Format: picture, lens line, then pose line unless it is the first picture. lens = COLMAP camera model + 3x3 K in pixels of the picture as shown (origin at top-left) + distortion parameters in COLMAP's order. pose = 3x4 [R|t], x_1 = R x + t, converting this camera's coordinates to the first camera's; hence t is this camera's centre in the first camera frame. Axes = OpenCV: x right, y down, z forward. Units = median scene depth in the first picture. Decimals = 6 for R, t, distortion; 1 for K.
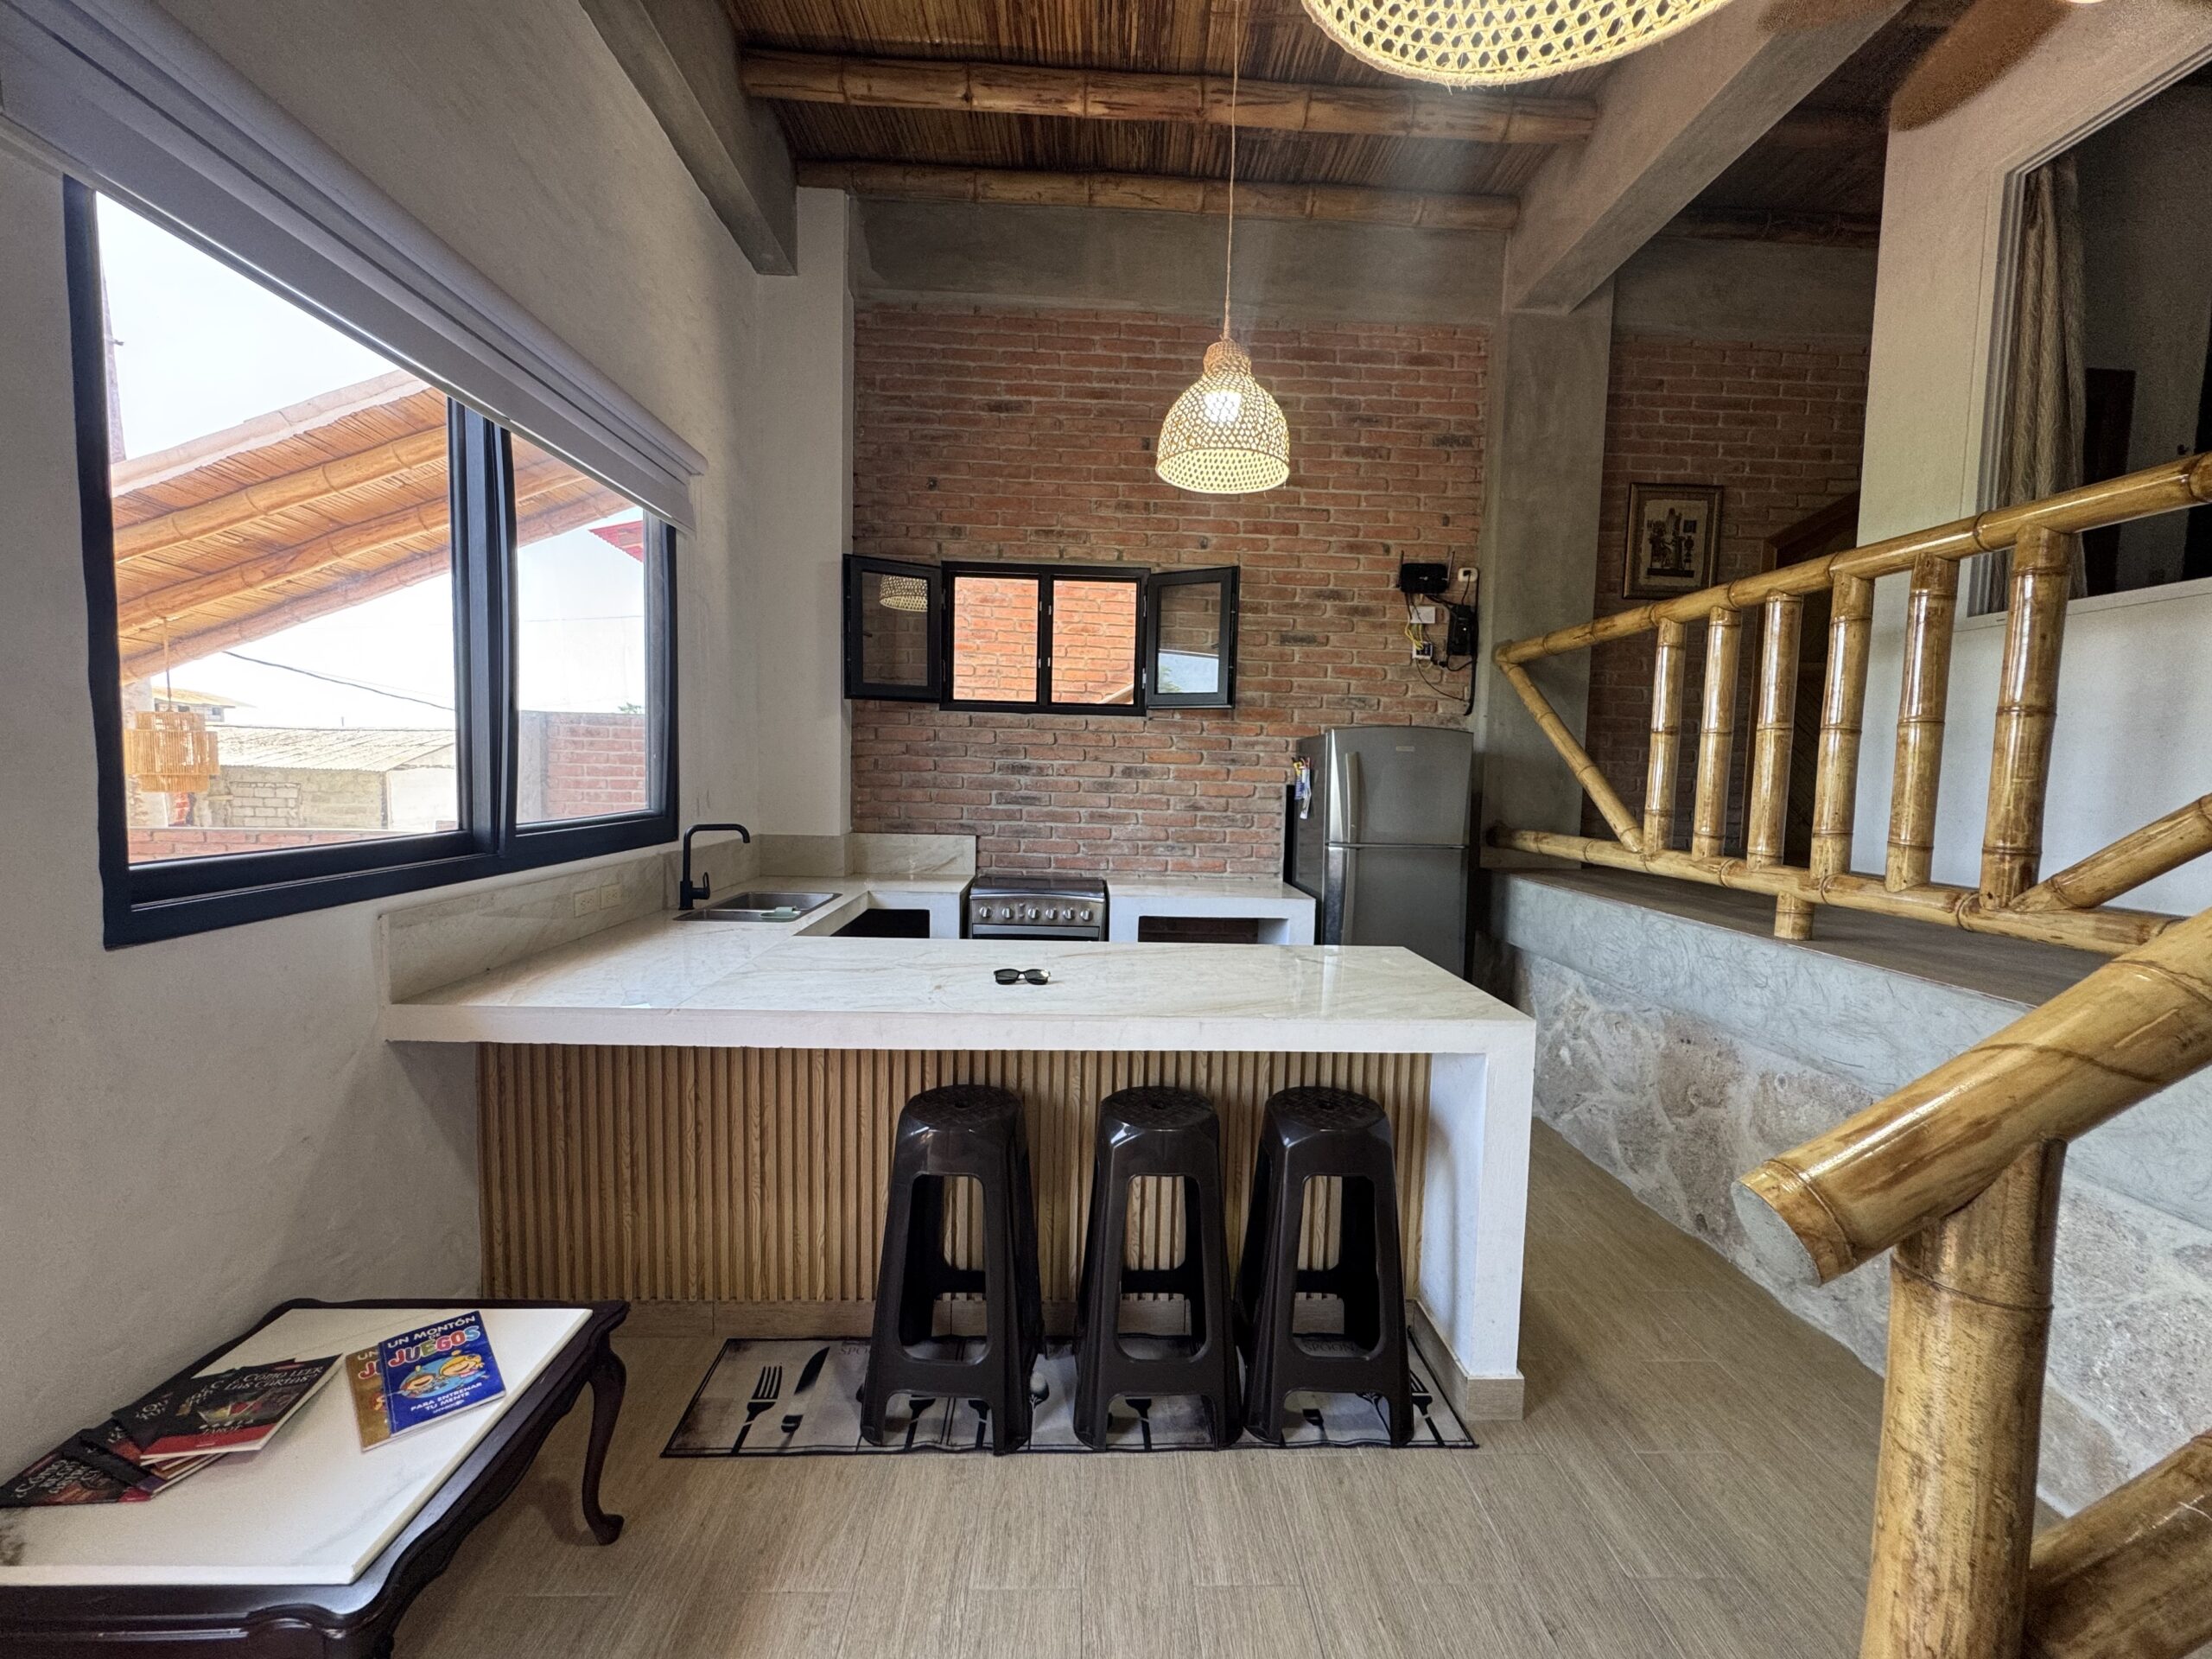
lens RADIAL K [[886.9, 0, 1106.0], [0, 886.9, 829.5], [0, 0, 1]] dist [-0.003521, 0.000424]
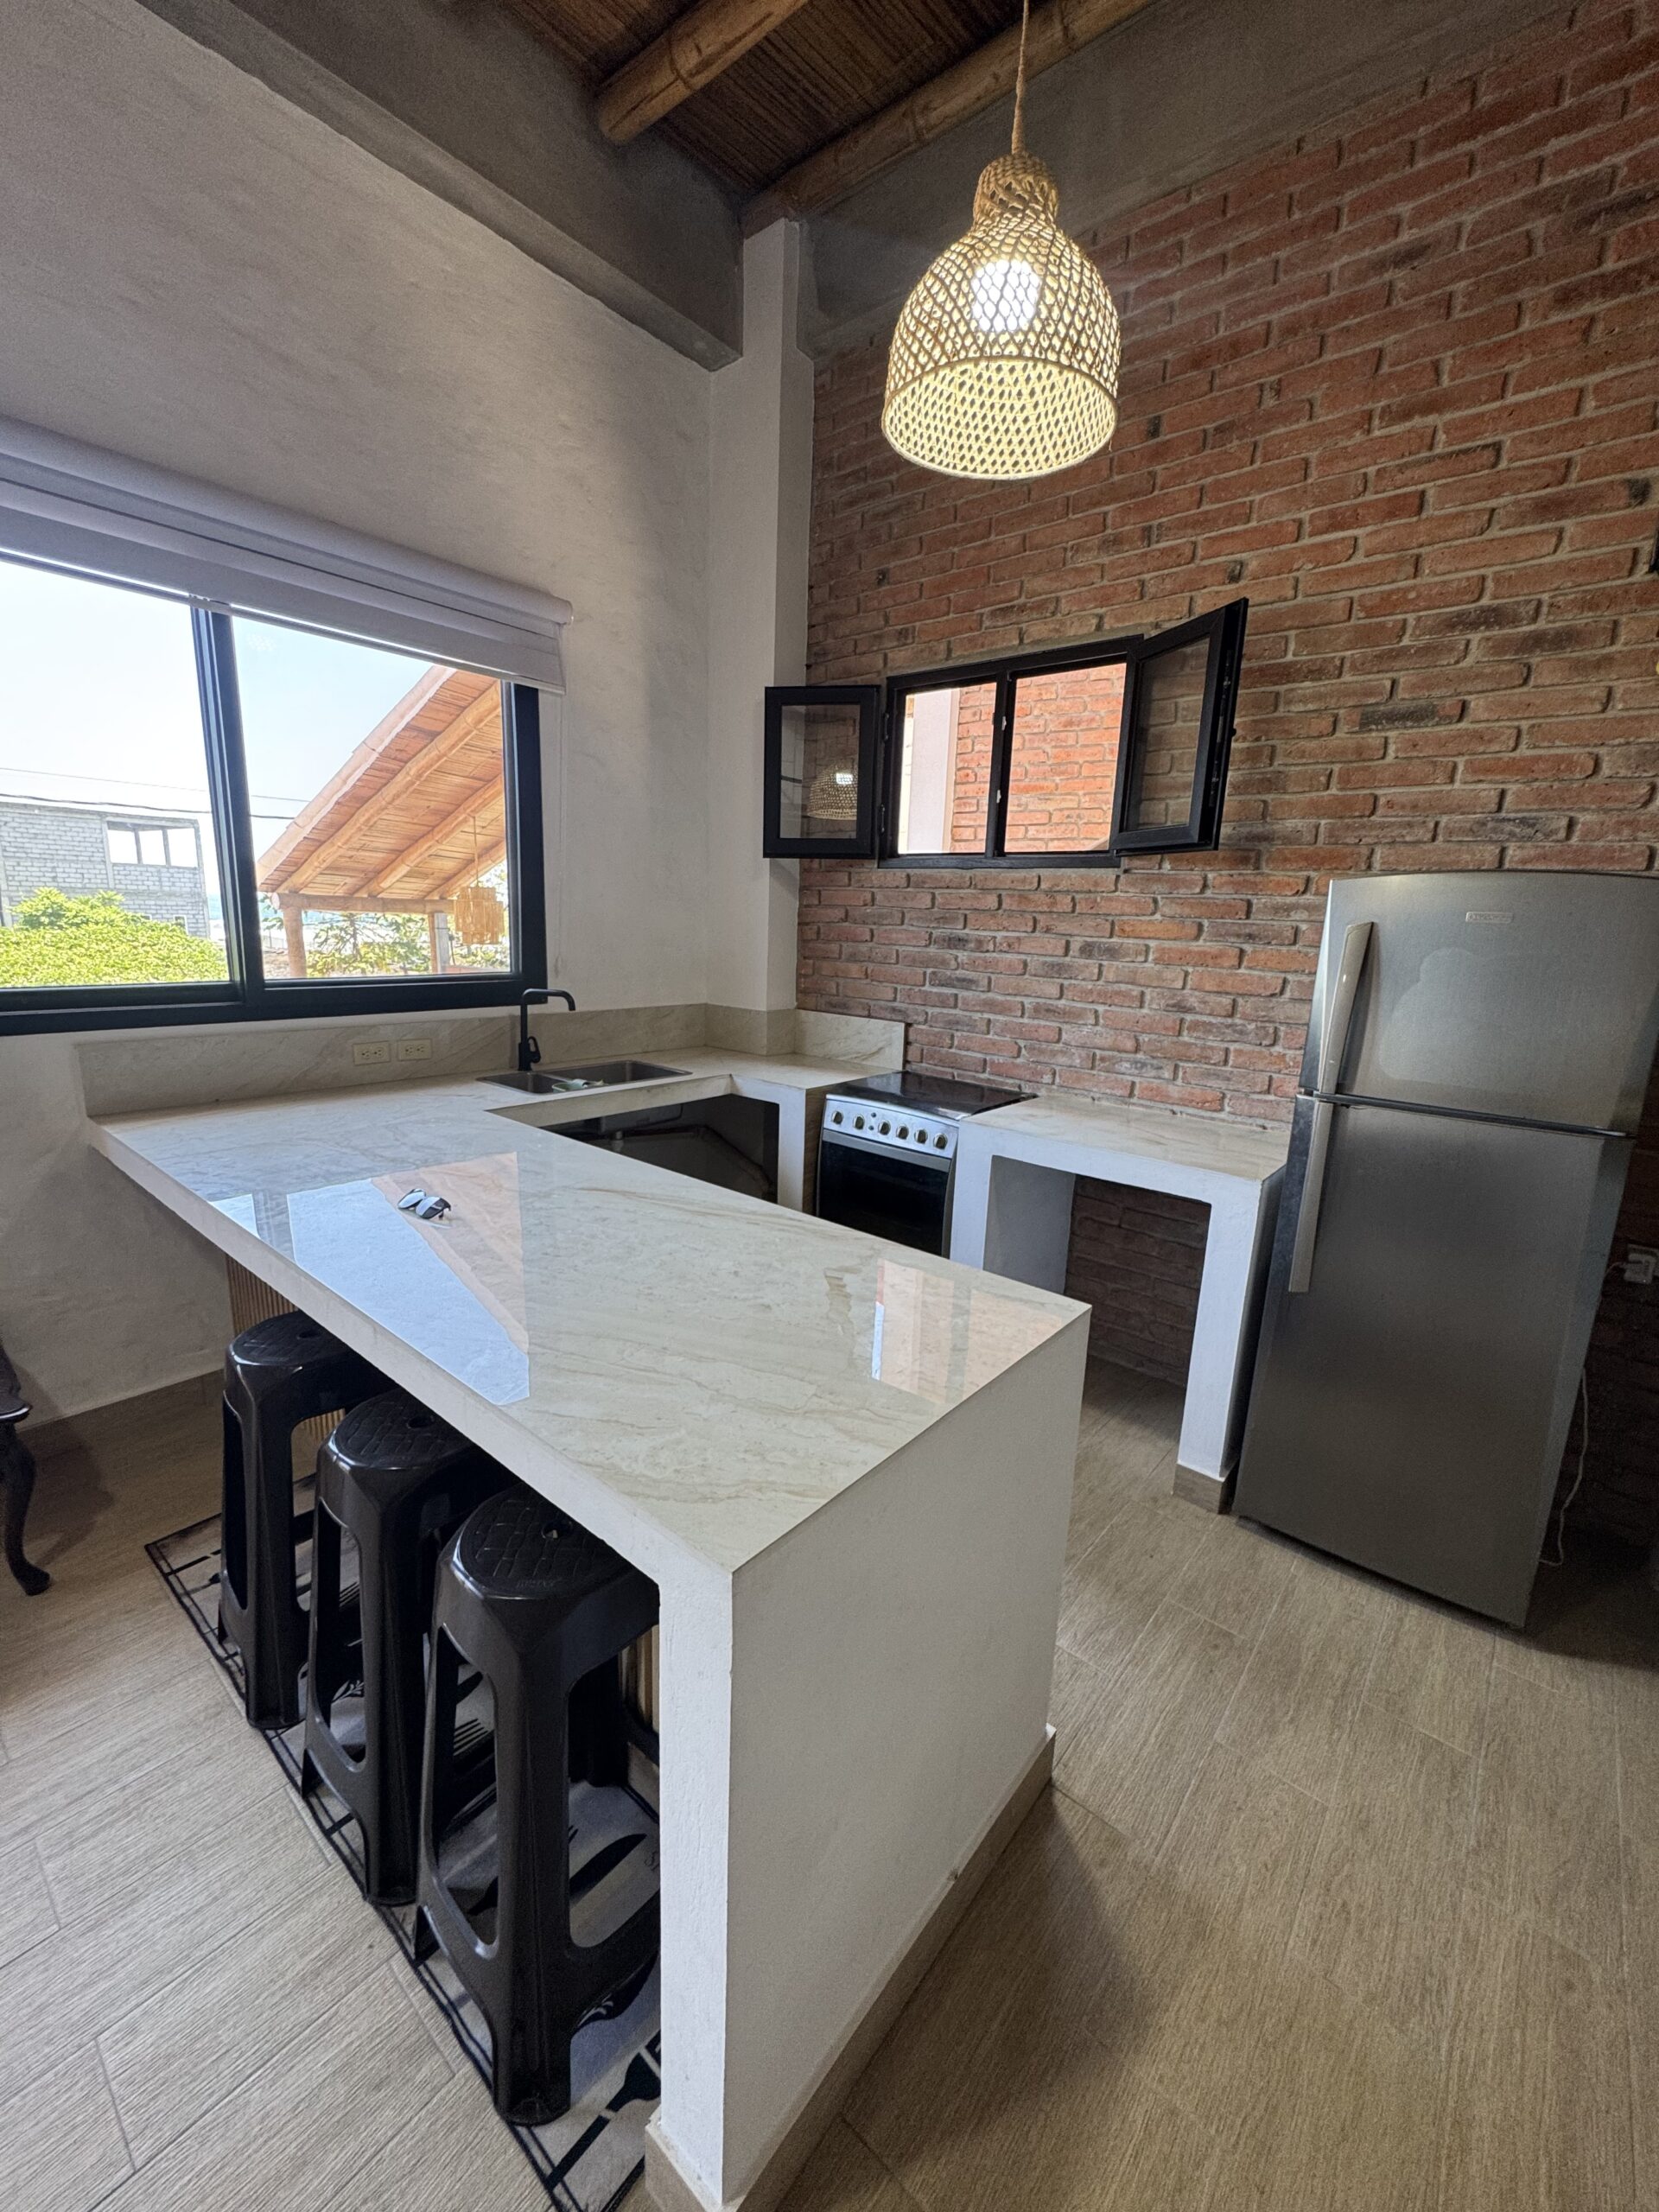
lens RADIAL K [[886.9, 0, 829.5], [0, 886.9, 1106.0], [0, 0, 1]] dist [-0.003521, 0.000424]
pose [[0.742368, 0.143382, -0.654470, 0.351148], [-0.065488, 0.987684, 0.142100, -0.029367], [0.666784, -0.062630, 0.742615, 0.337858]]
